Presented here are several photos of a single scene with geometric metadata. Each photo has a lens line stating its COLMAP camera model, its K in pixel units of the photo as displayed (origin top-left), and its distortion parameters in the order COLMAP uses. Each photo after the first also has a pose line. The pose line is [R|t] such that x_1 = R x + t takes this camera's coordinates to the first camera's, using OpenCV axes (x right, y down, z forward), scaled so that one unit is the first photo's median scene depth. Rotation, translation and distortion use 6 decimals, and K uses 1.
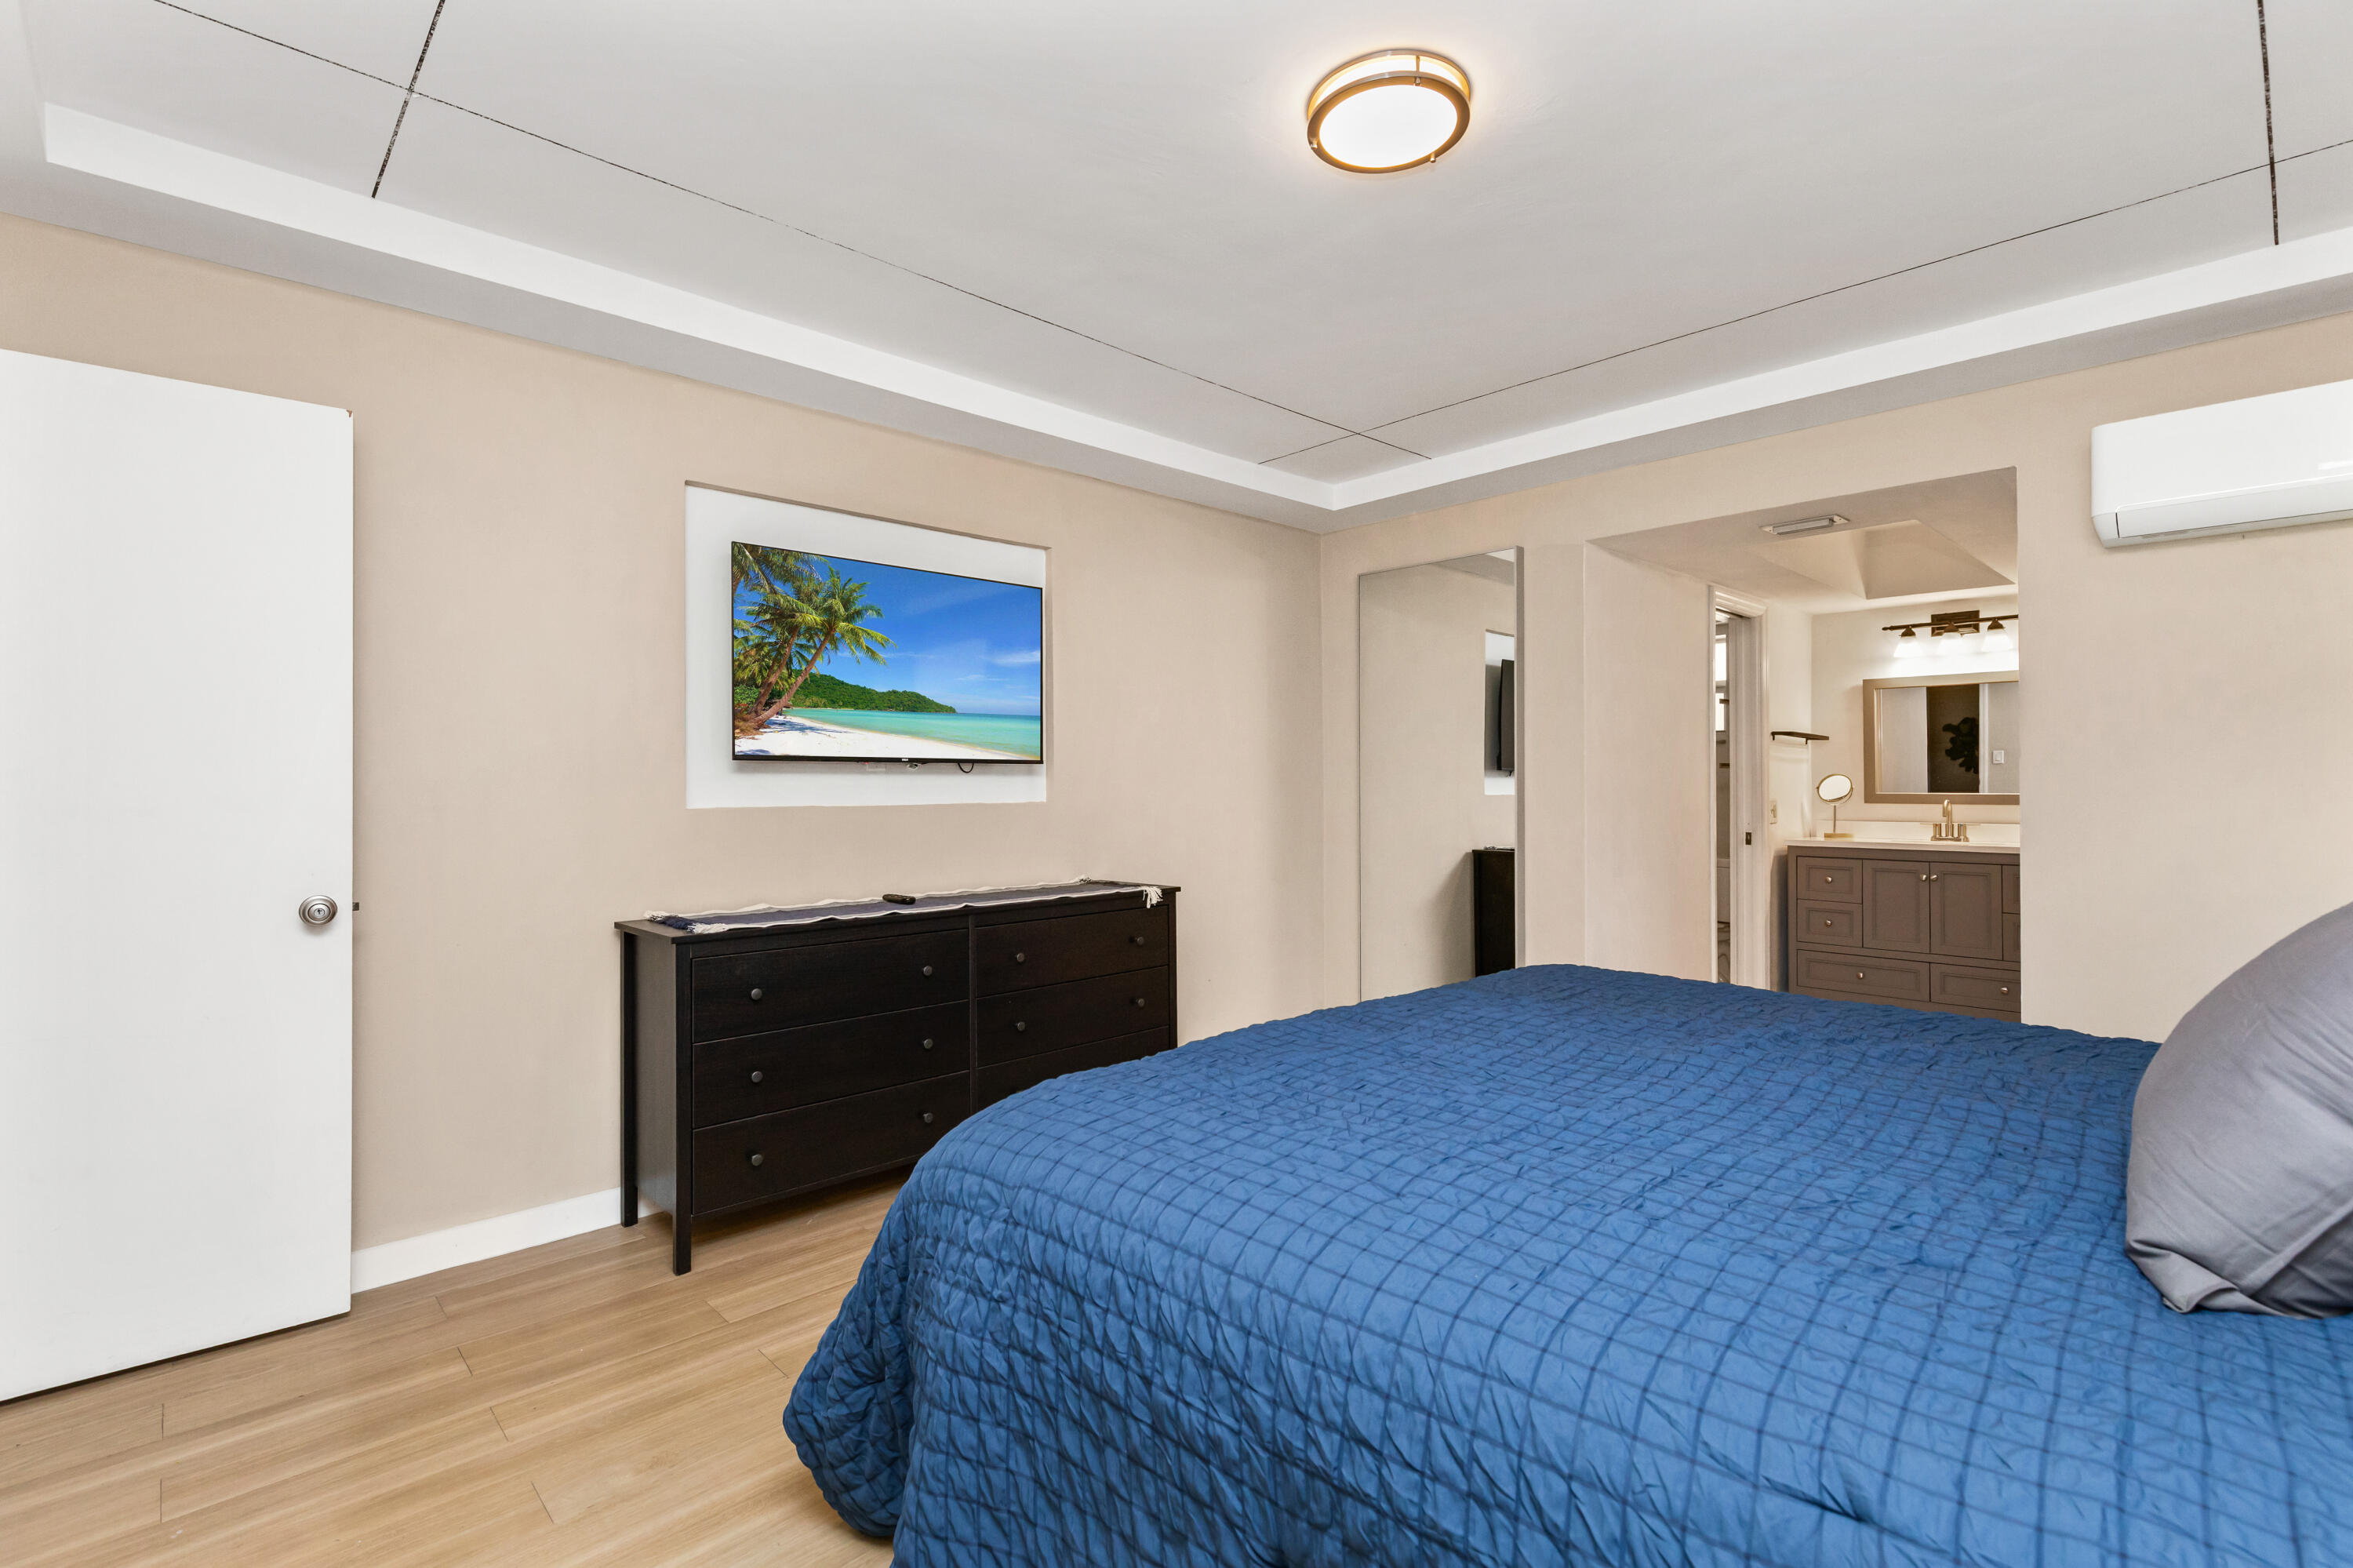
lens RADIAL K [[1058.9, 0, 1166.0], [0, 1058.9, 783.3], [0, 0, 1]] dist [0.011114, -0.003383]
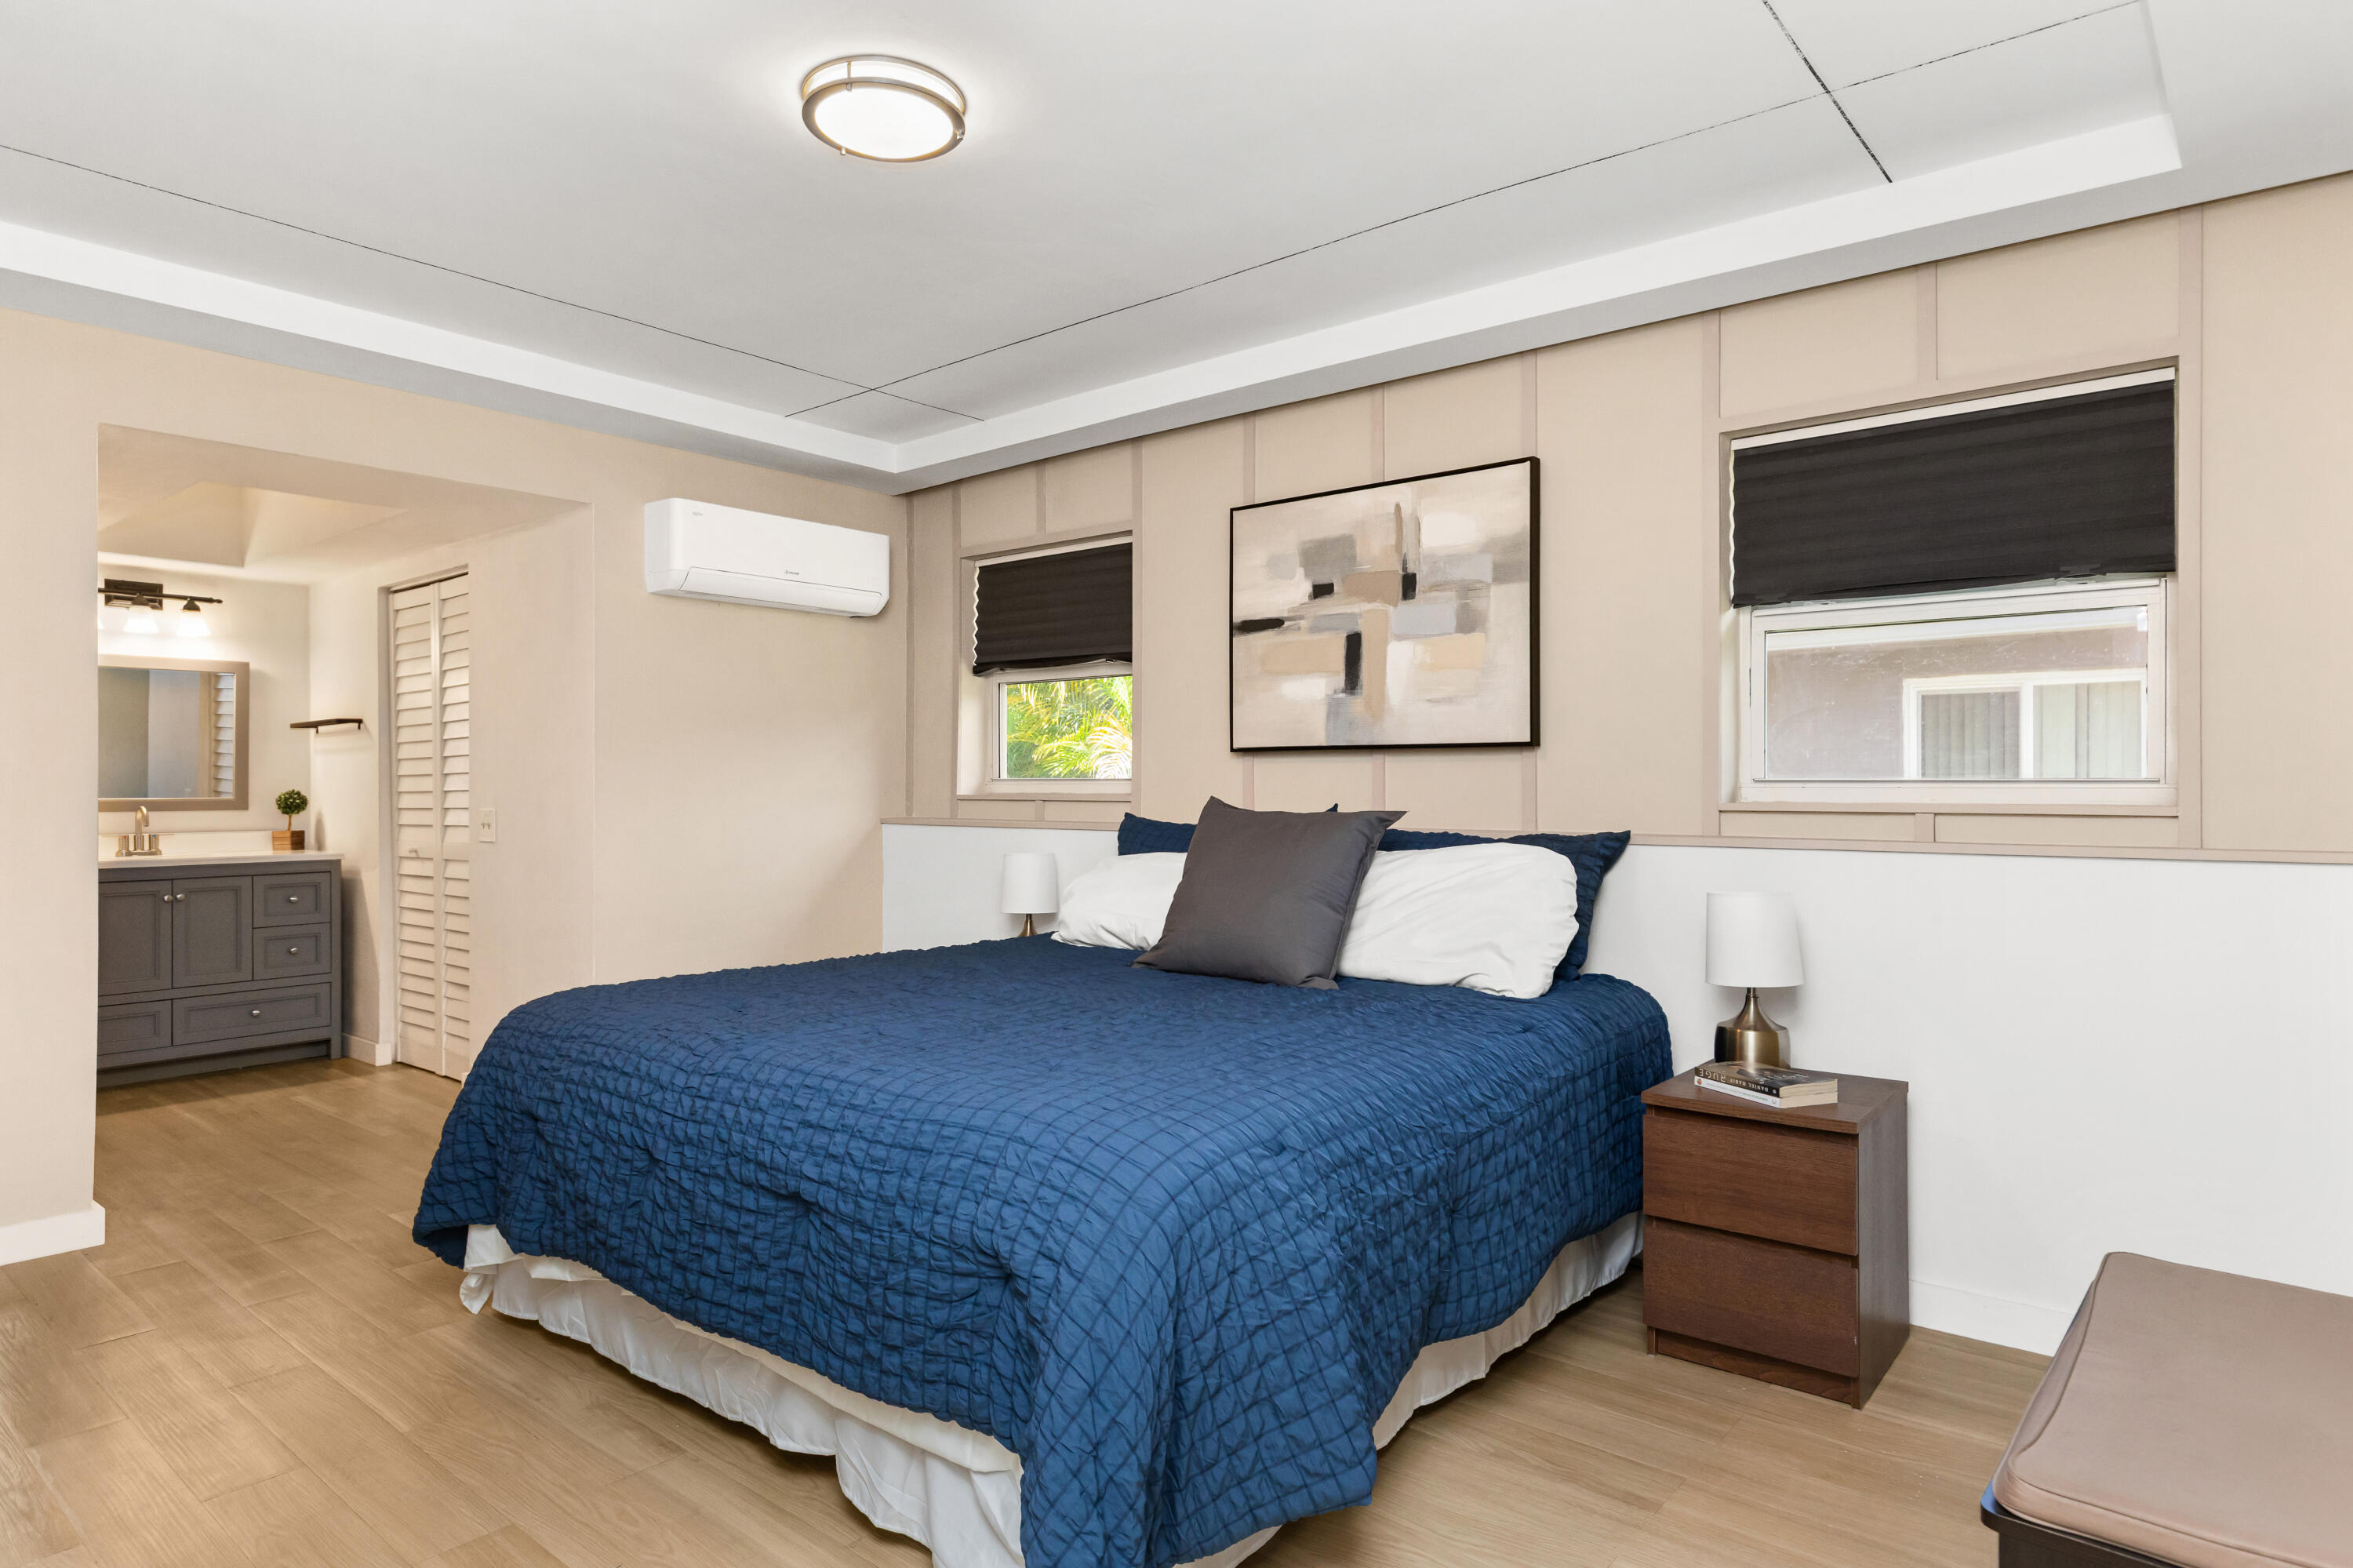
lens RADIAL K [[1314.9, 0, 1170.0], [0, 1314.9, 780.8], [0, 0, 1]] dist [0.006614, -0.000783]
pose [[-0.097041, 0.000806, 0.995280, -0.396712], [0.002279, 0.999997, -0.000588, -0.002145], [-0.995278, 0.002211, -0.097043, 0.318756]]
